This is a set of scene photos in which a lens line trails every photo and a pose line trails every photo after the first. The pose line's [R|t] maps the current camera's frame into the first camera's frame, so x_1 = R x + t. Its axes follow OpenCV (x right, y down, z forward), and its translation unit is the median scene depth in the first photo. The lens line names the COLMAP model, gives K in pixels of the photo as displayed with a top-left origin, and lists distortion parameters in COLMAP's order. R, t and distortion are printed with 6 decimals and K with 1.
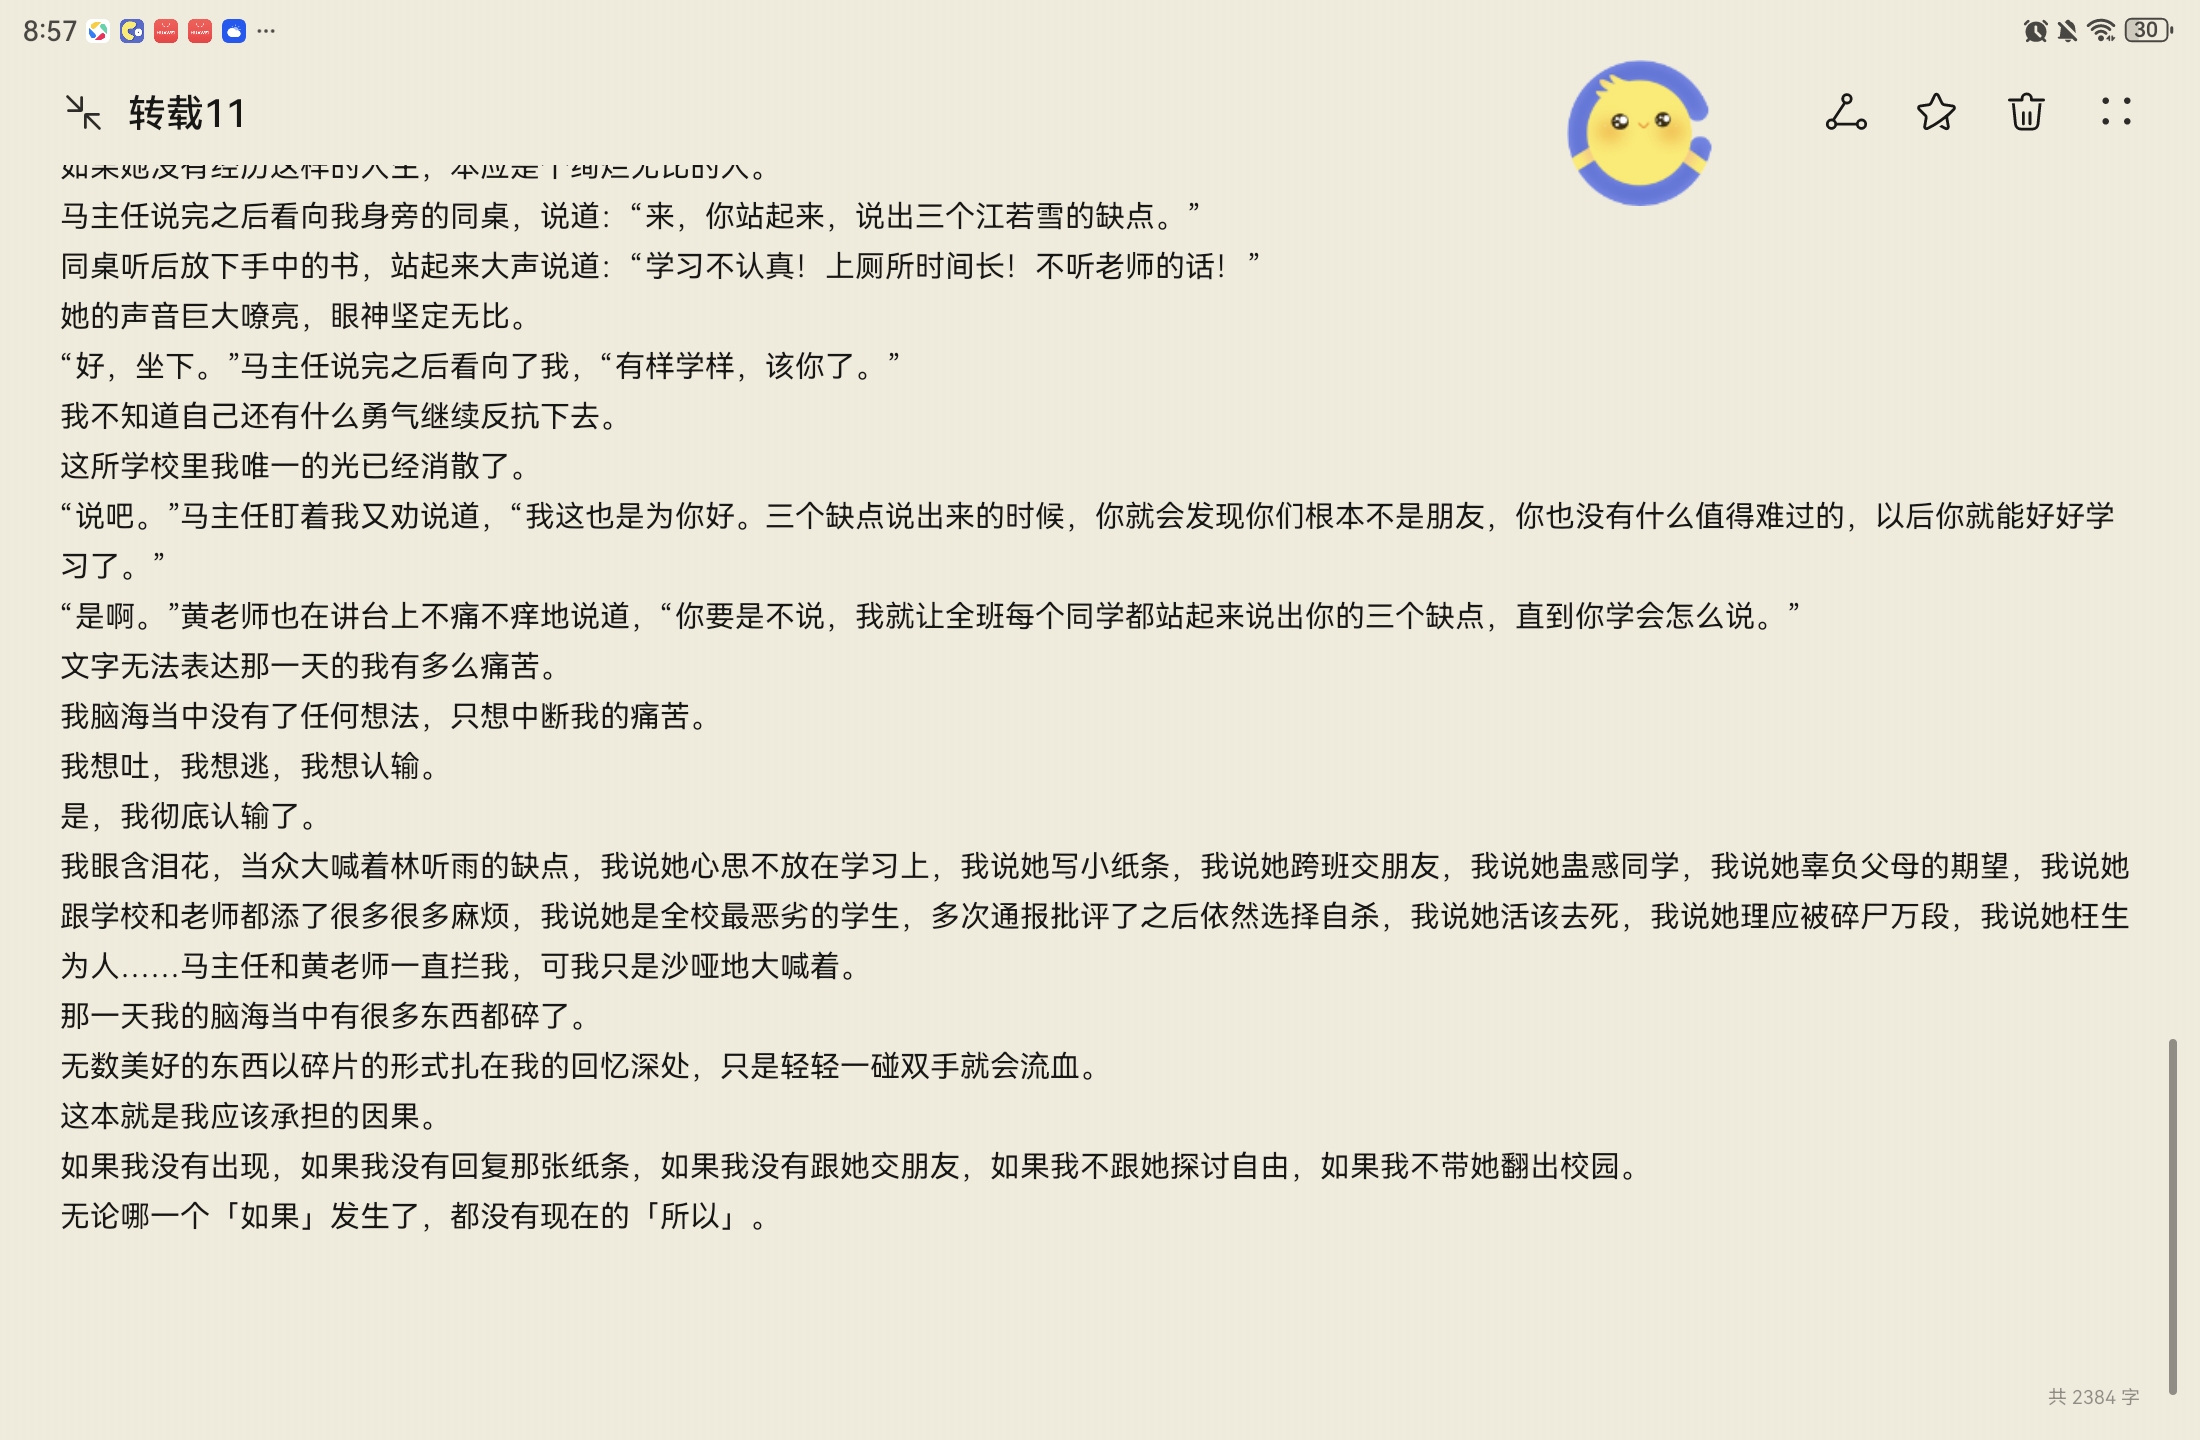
lens RADIAL K [[1707.0, 0, 1100.0], [0, 1707.0, 720.0], [0, 0, 1]] dist [-0.000093, 0.000114]
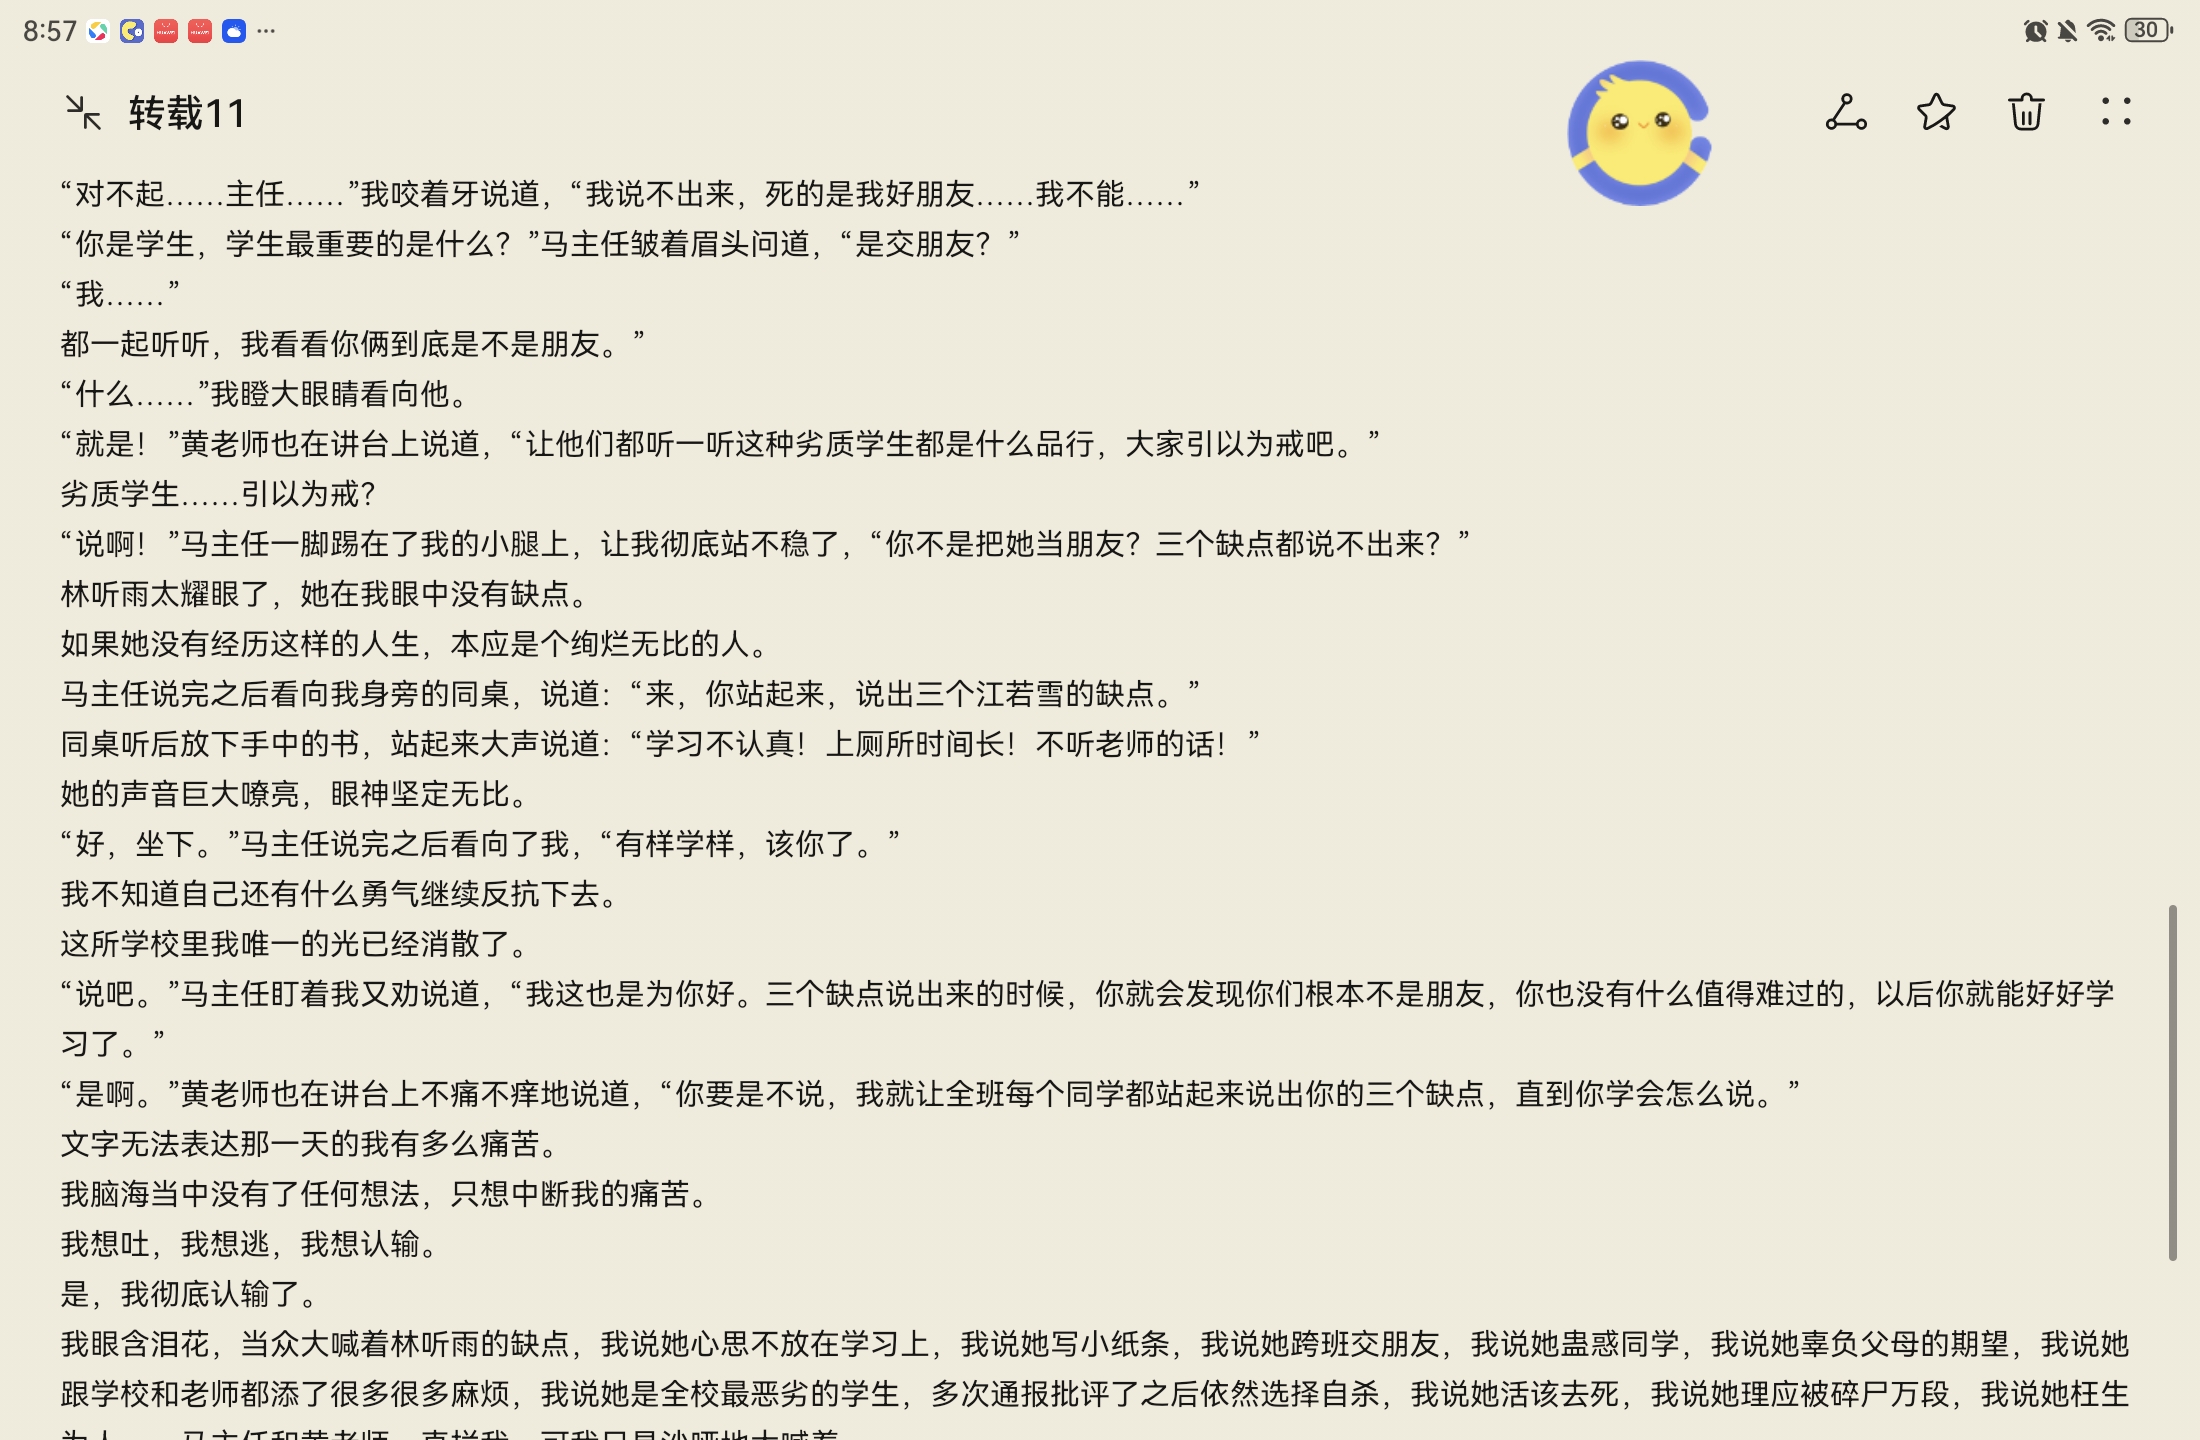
lens RADIAL K [[1707.0, 0, 1100.0], [0, 1707.0, 720.0], [0, 0, 1]] dist [-0.000093, 0.000114]
pose [[1.000000, 0.000000, 0.000000, 0.000001], [0.000000, 1.000000, -0.000004, -0.280052], [0.000000, 0.000004, 1.000000, 0.000000]]
